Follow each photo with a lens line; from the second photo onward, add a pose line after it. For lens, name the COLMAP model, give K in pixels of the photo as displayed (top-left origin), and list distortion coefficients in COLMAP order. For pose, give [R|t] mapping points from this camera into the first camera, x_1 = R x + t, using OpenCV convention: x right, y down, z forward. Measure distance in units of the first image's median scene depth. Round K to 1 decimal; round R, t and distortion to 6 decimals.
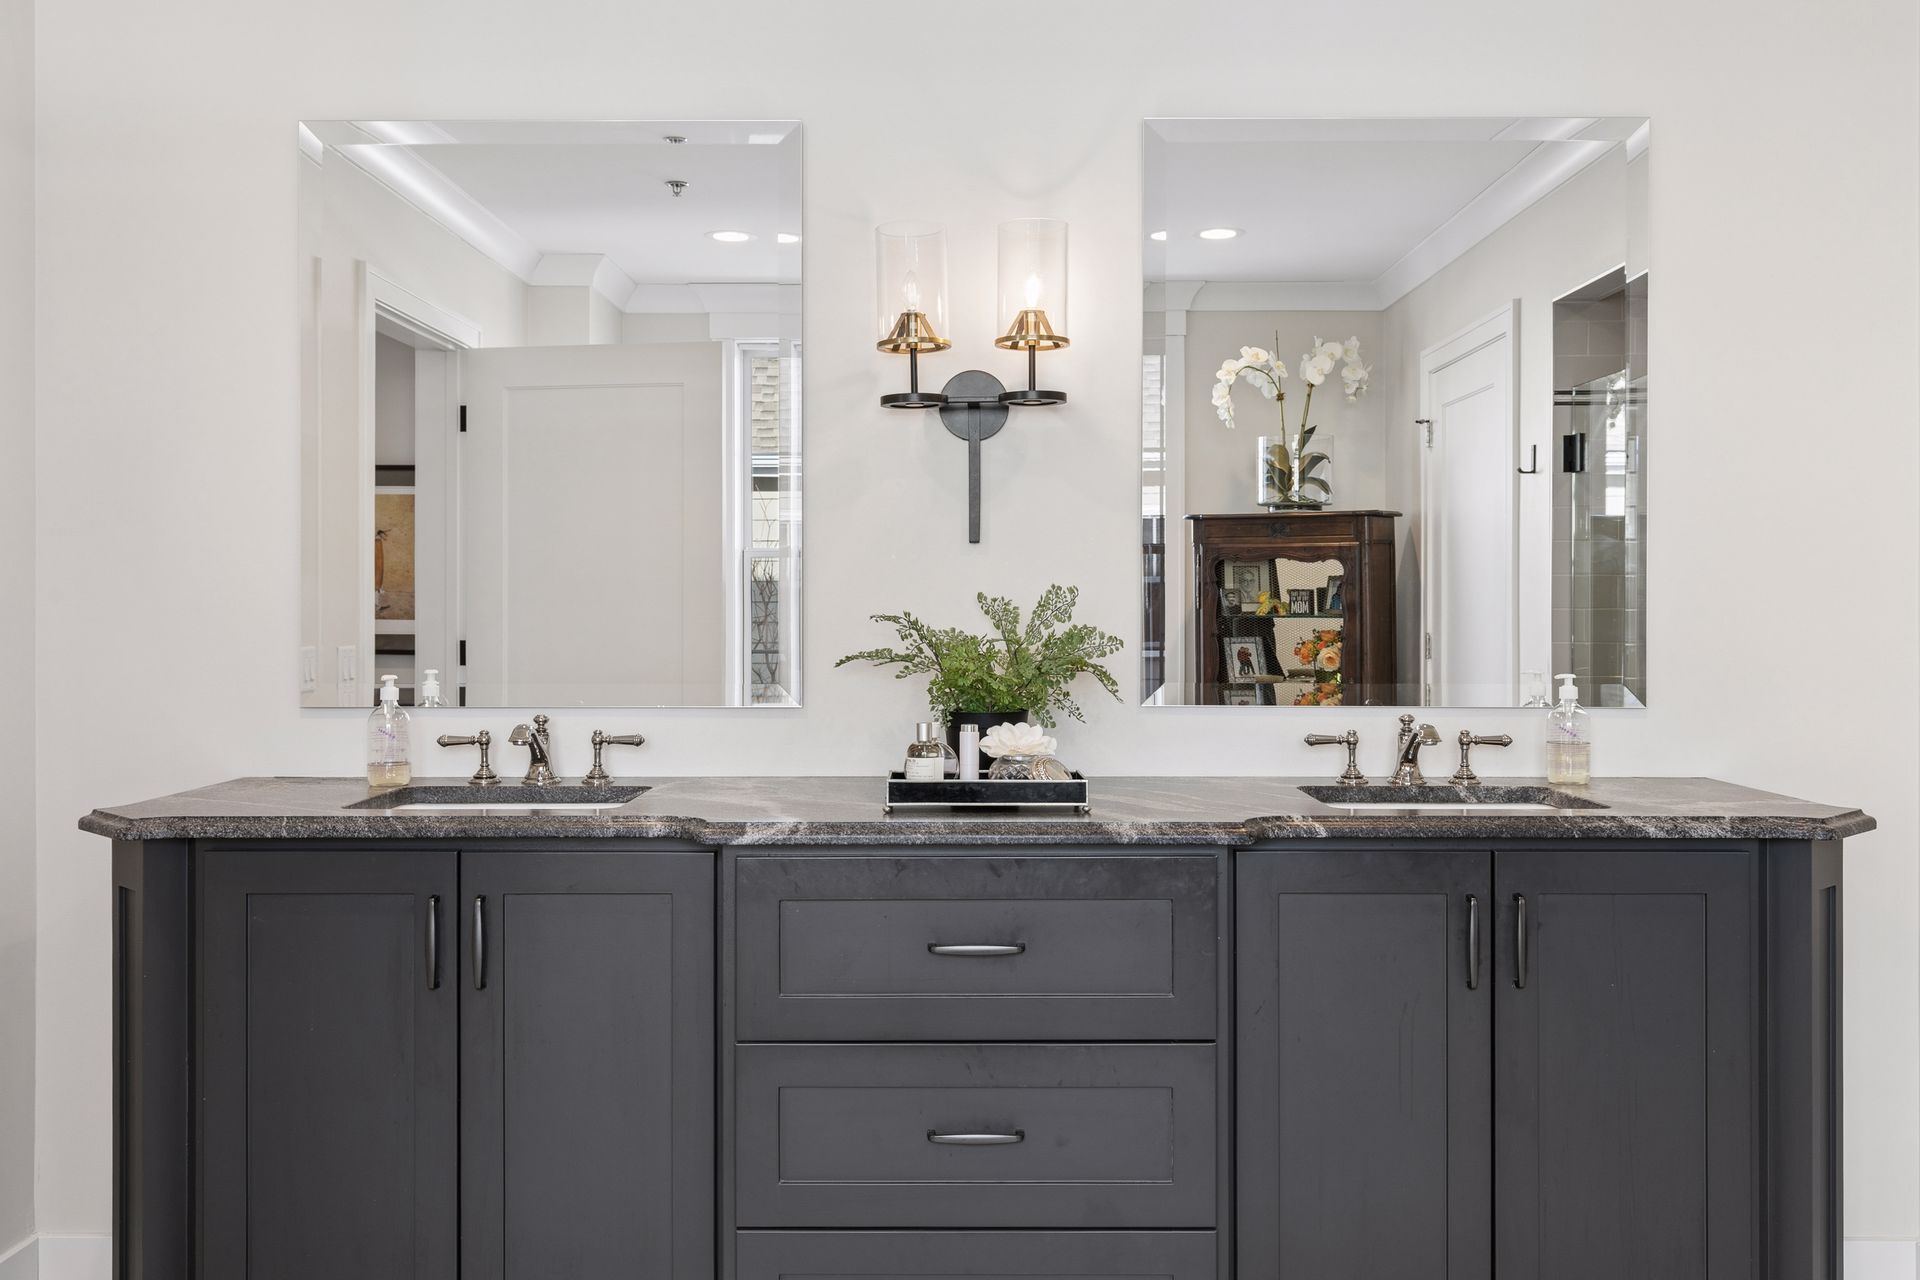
lens RADIAL K [[1684.2, 0, 959.0], [0, 1684.2, 616.3], [0, 0, 1]] dist [-0.003410, -0.002566]
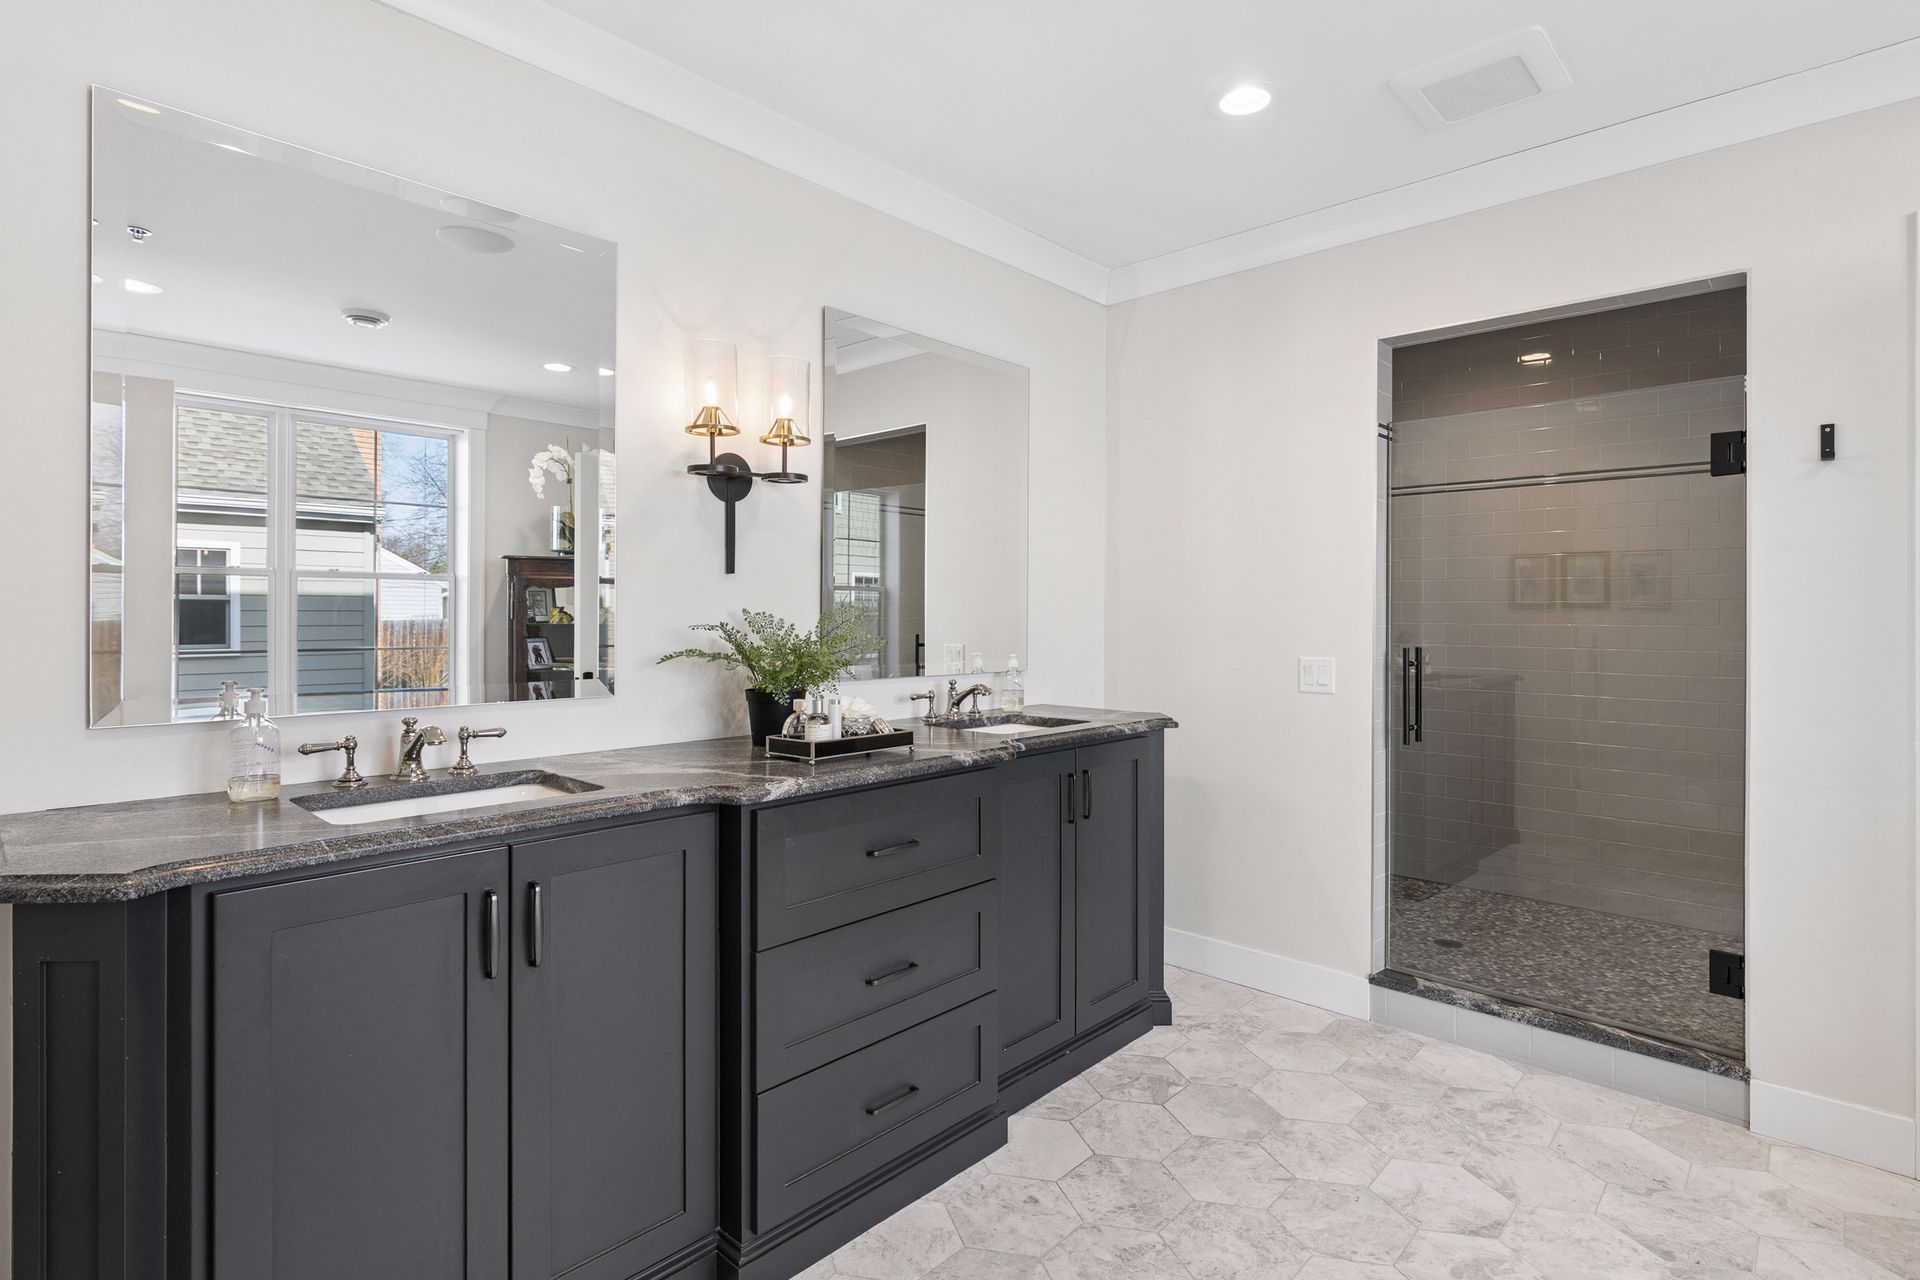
lens RADIAL K [[974.2, 0, 954.9], [0, 974.2, 624.0], [0, 0, 1]] dist [-0.000762, -0.000156]
pose [[0.668846, -0.004323, 0.743388, -0.477093], [0.003821, 0.999990, 0.002378, -0.002199], [-0.743391, 0.001250, 0.668856, 0.306298]]
